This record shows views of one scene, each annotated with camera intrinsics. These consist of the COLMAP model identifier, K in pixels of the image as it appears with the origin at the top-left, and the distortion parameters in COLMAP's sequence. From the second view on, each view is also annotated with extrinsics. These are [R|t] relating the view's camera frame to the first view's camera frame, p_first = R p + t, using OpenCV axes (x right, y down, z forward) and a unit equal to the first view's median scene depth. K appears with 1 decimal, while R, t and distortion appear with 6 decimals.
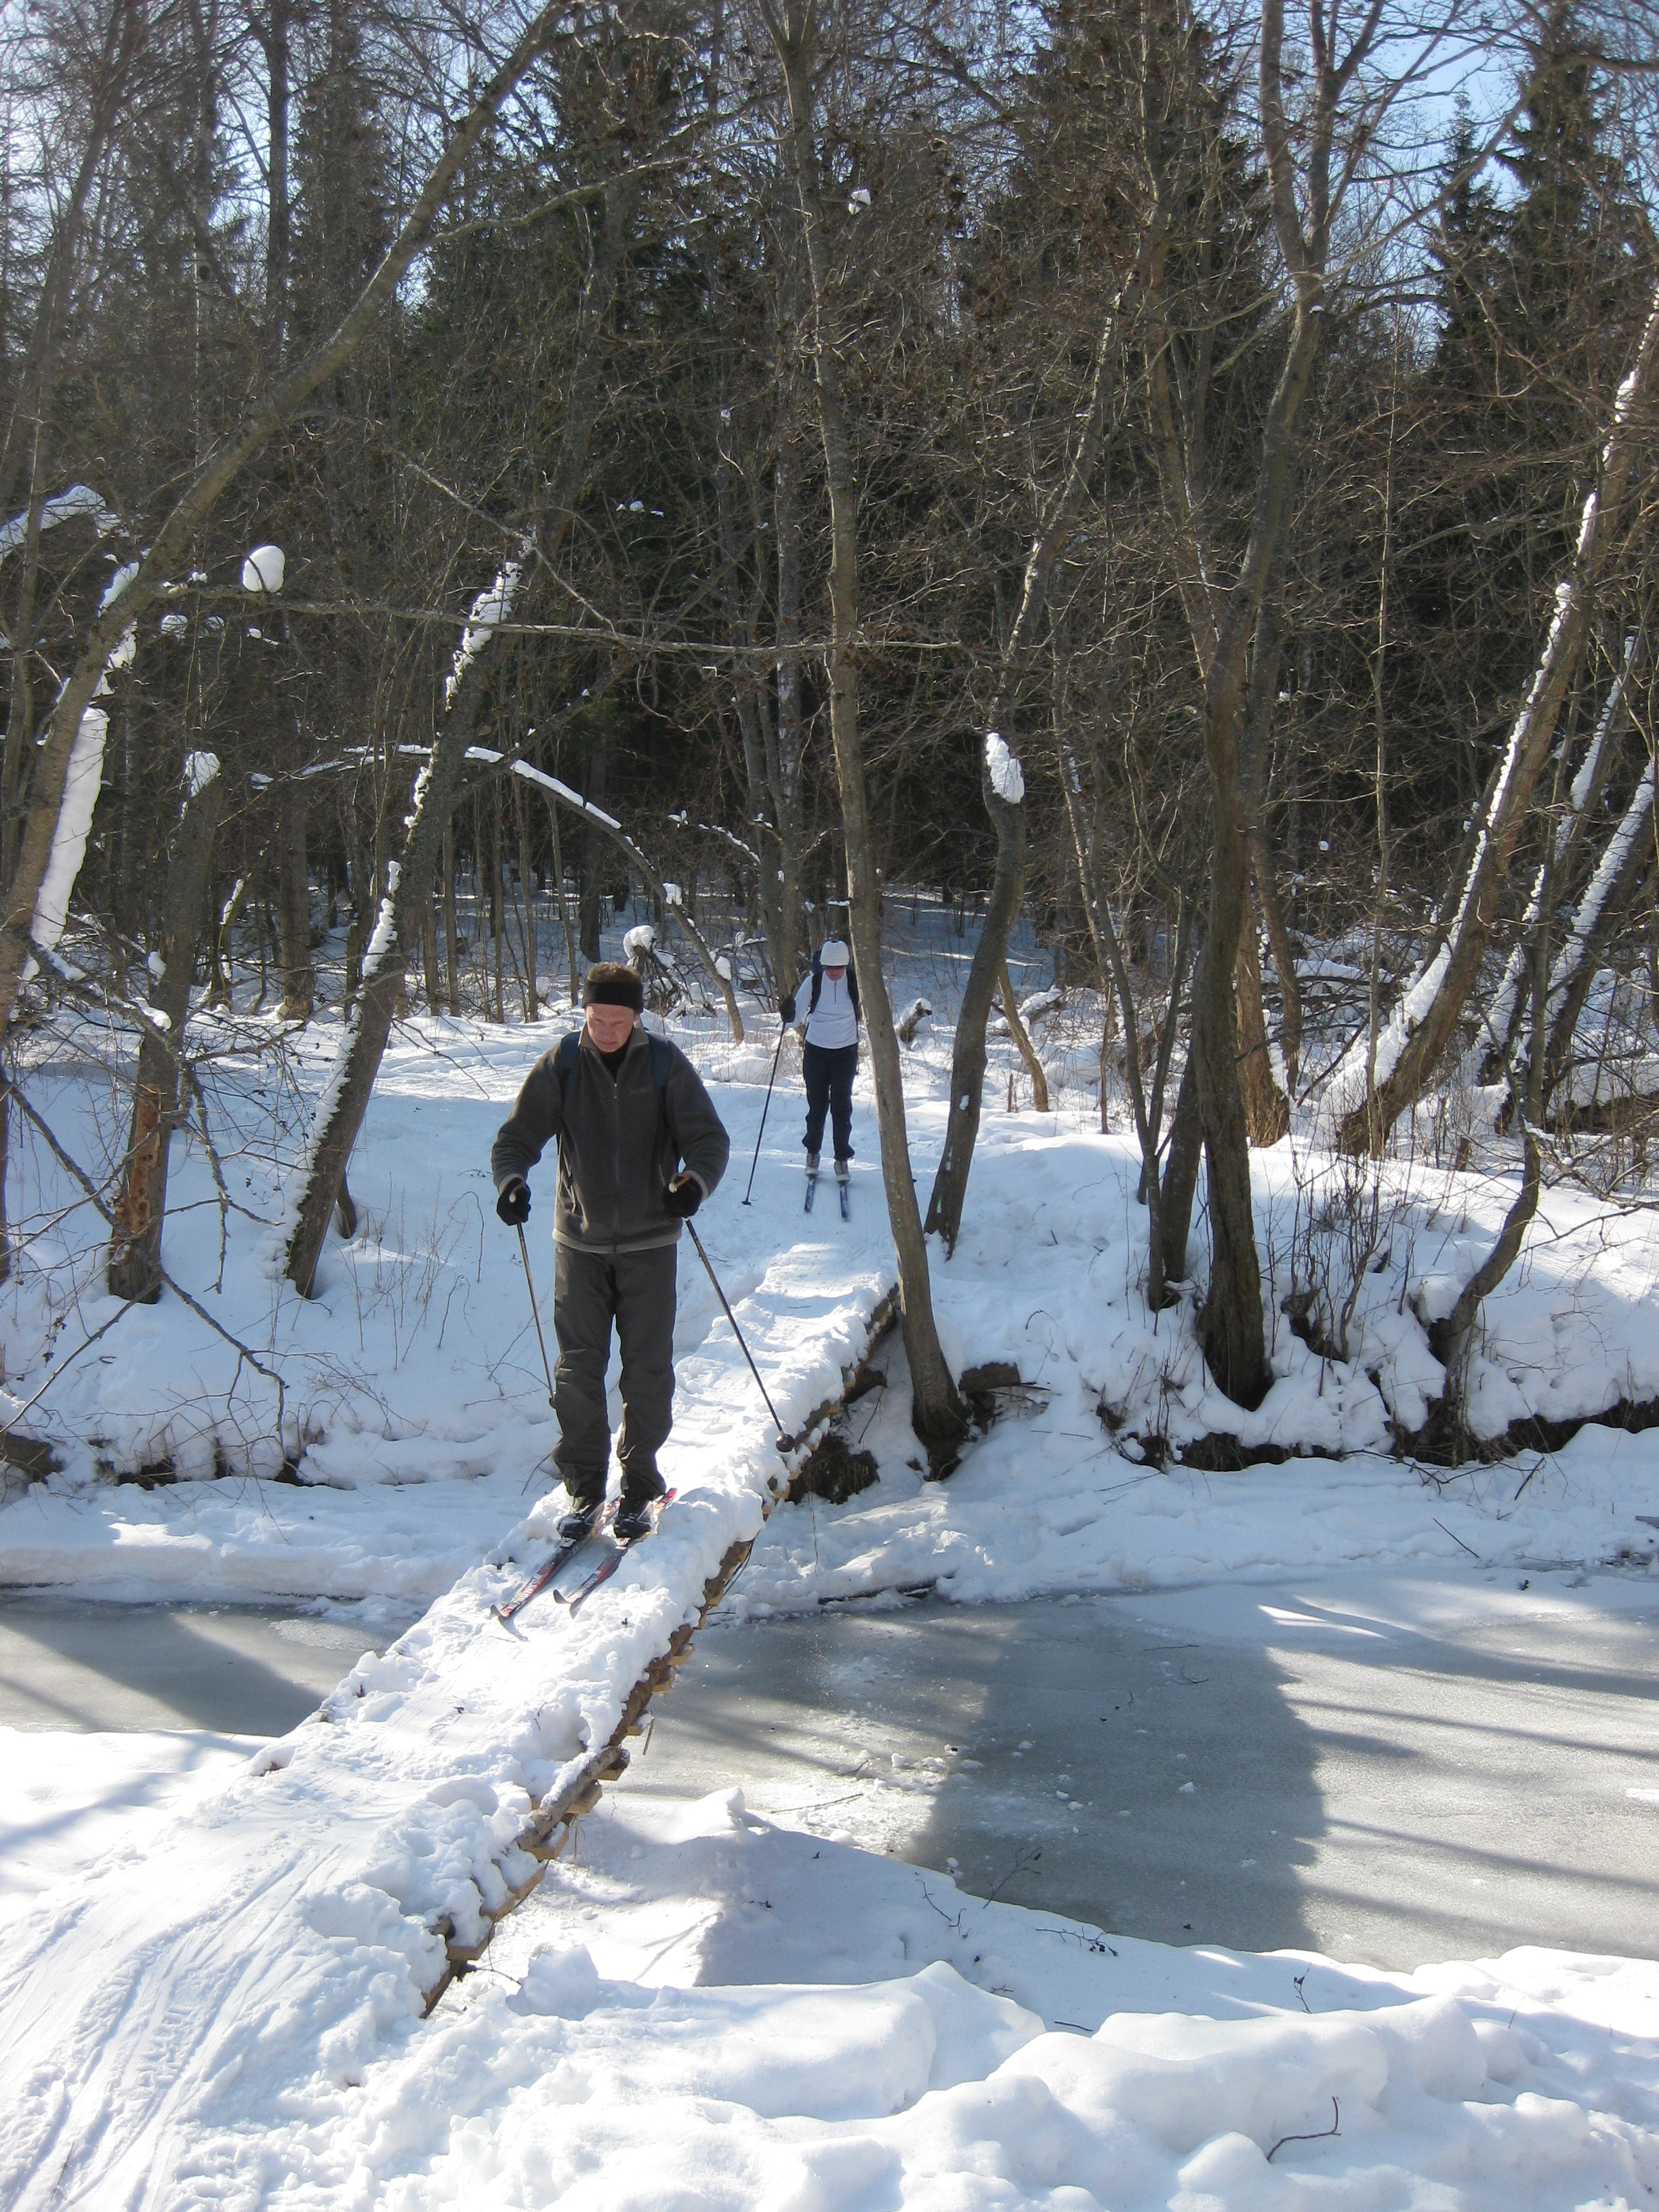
lens RADIAL K [[2475.4, 0, 857.0], [0, 2475.4, 1110.5], [0, 0, 1]] dist [-0.178533, 0.146265]
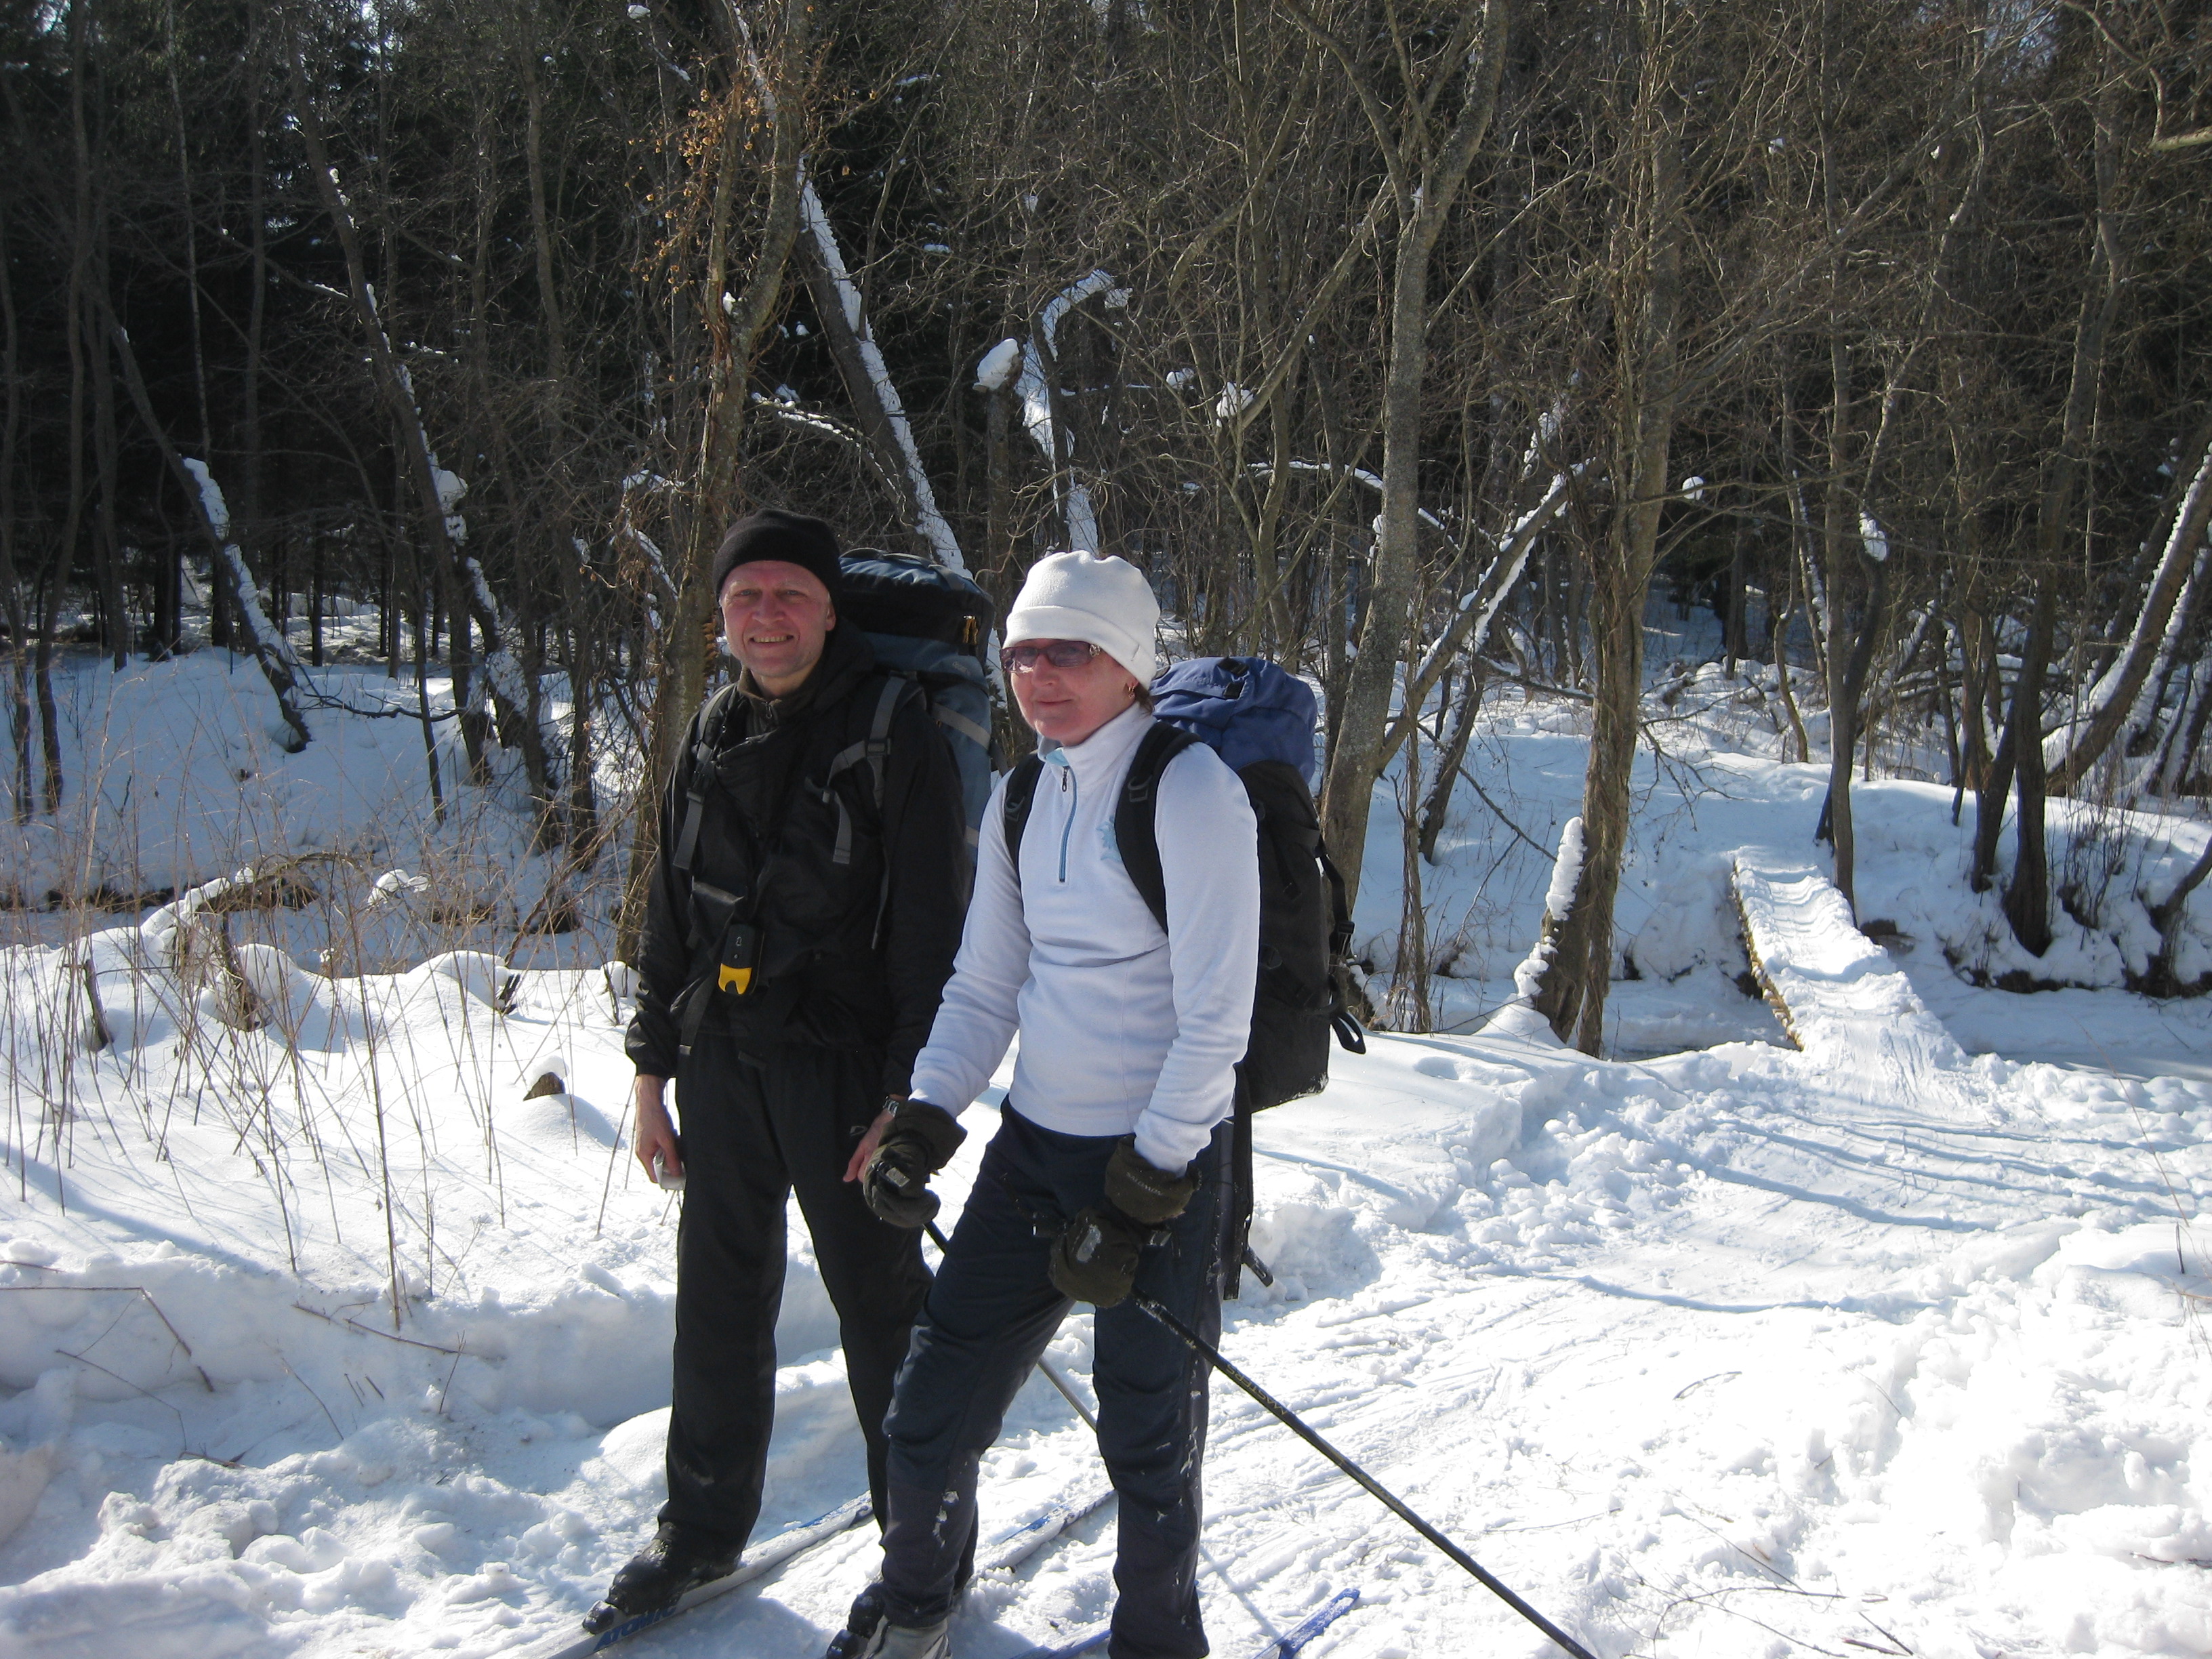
lens RADIAL K [[2467.9, 0, 1111.4], [0, 2467.9, 783.6], [0, 0, 1]] dist [-0.184353, 0.161017]
pose [[0.993010, 0.038115, -0.111709, -0.290675], [-0.036675, 0.999216, 0.014919, 0.009481], [0.112190, -0.010718, 0.993629, -0.671487]]
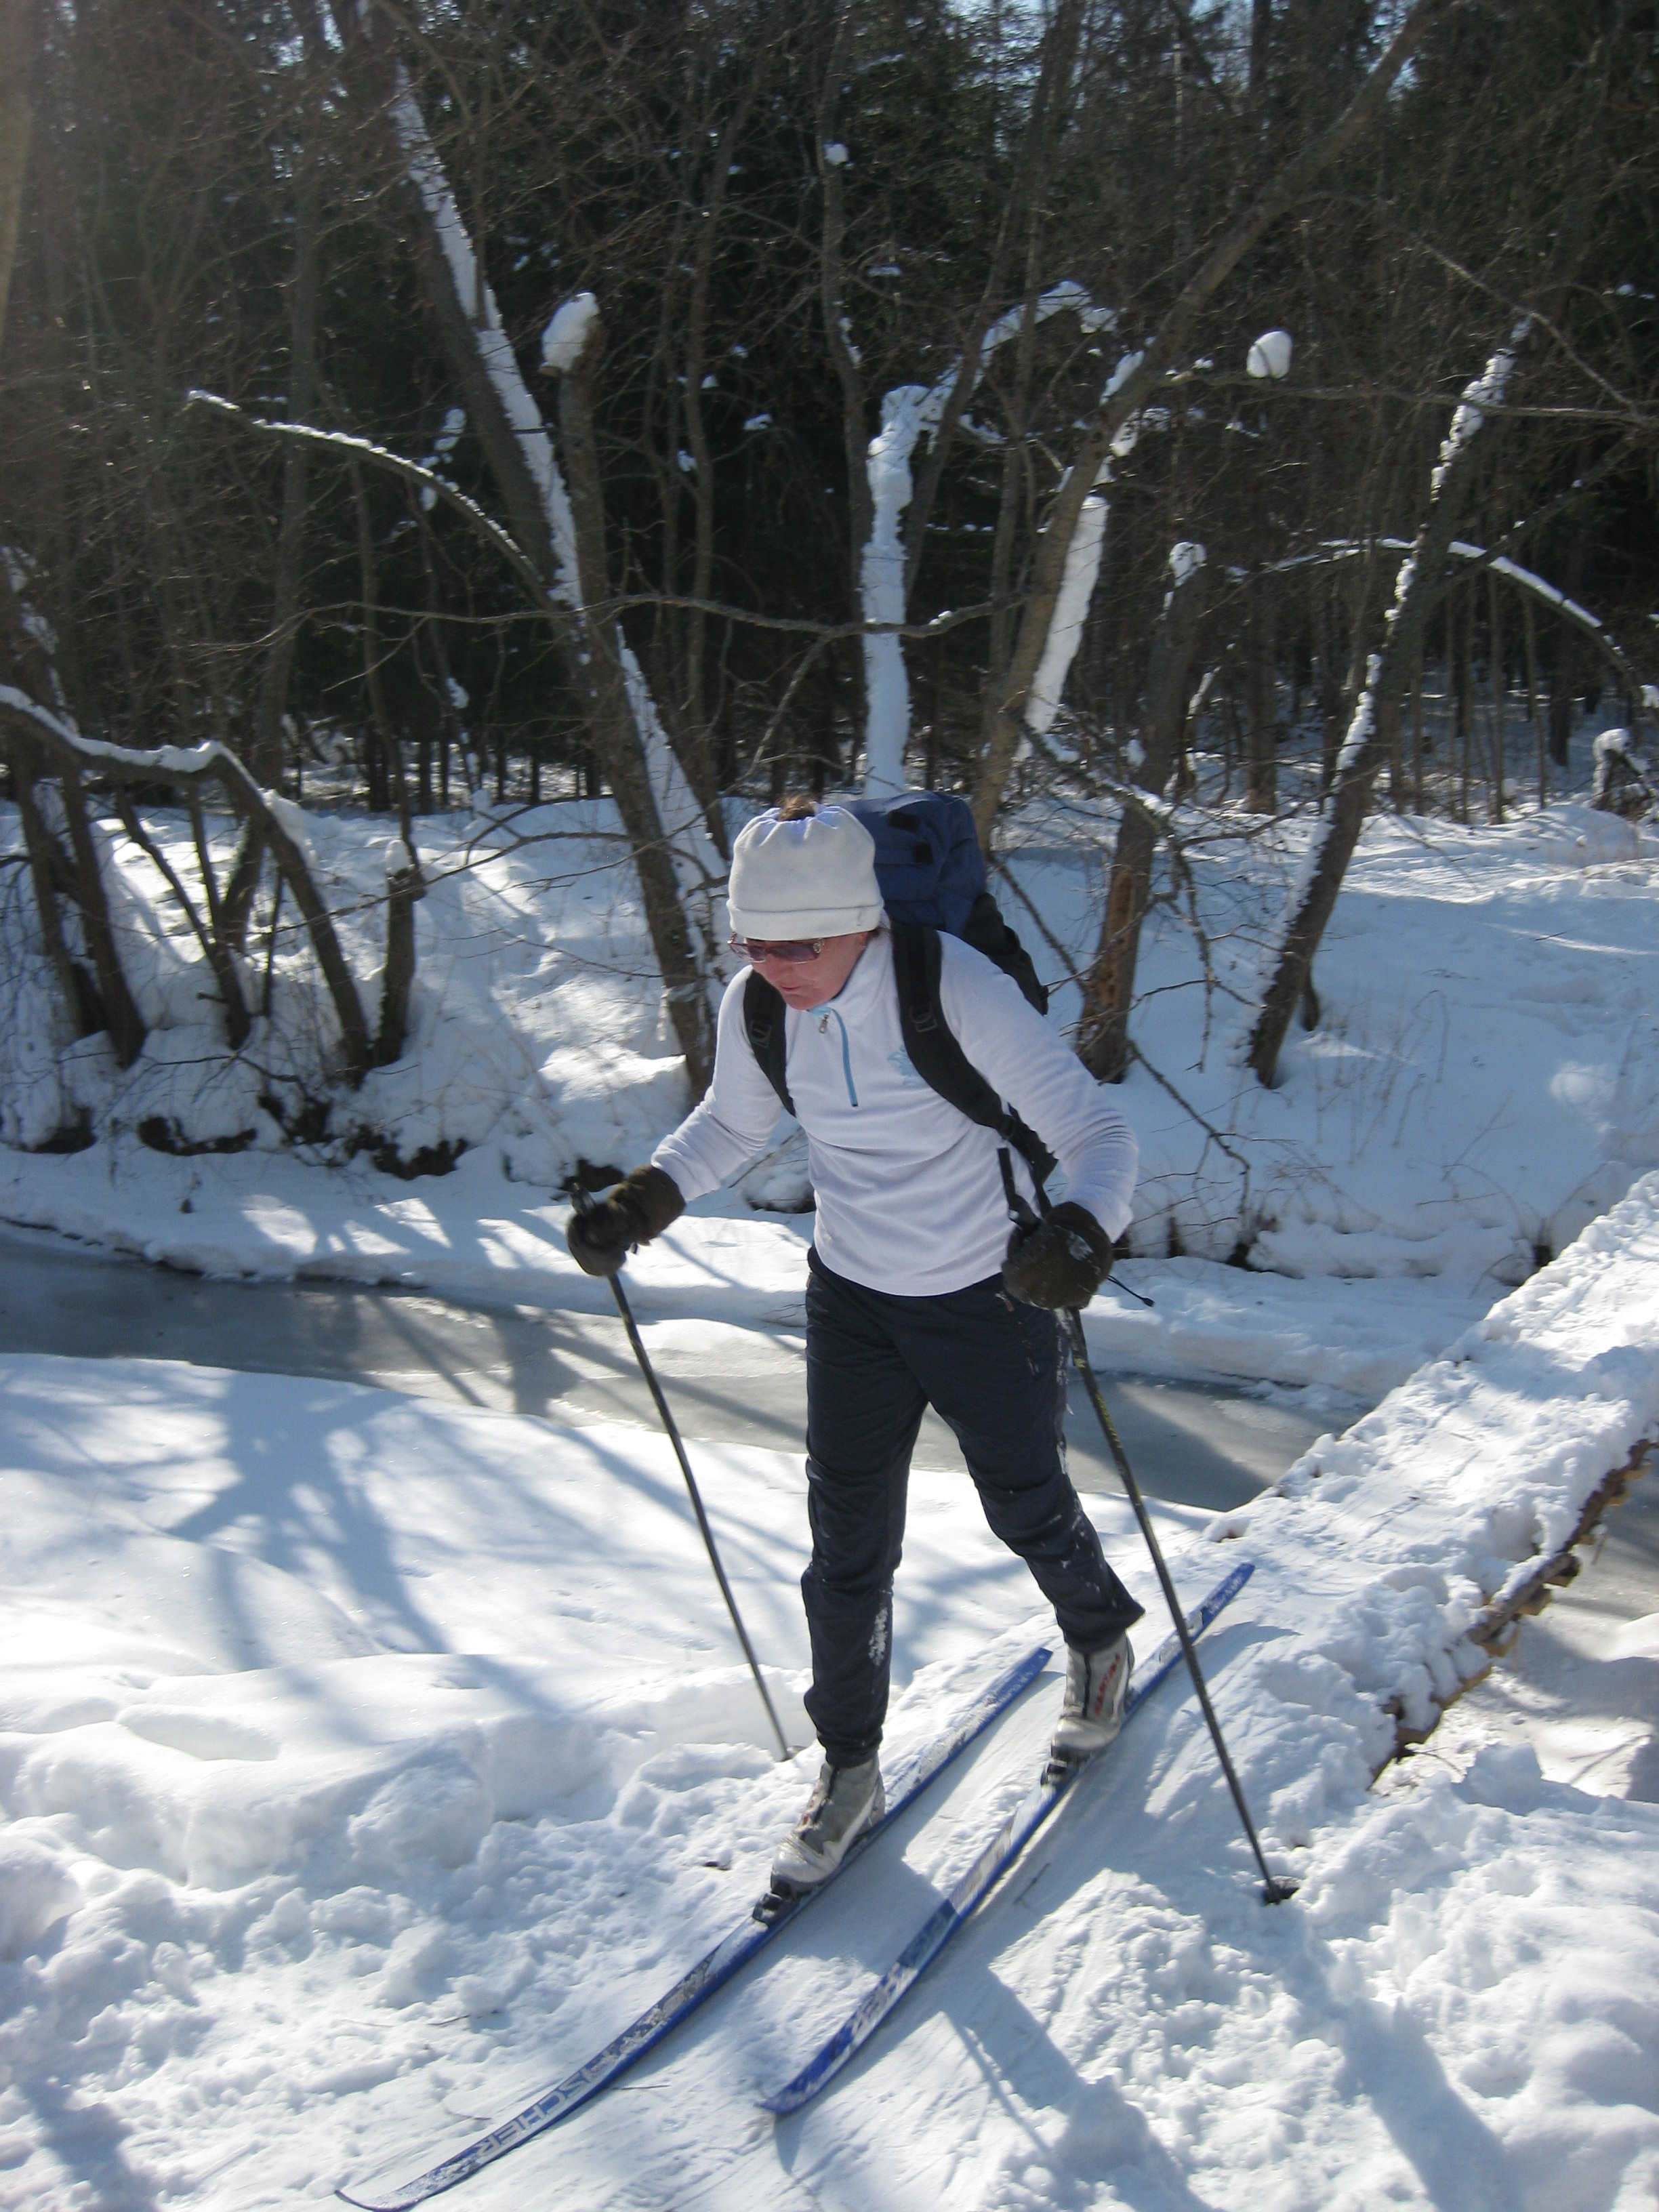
lens RADIAL K [[2467.9, 0, 829.5], [0, 2467.9, 1106.0], [0, 0, 1]] dist [-0.184353, 0.161017]
pose [[0.922053, 0.068976, -0.380868, -0.005188], [-0.037899, 0.995354, 0.088511, 0.001587], [0.385204, -0.067178, 0.920383, -0.001771]]
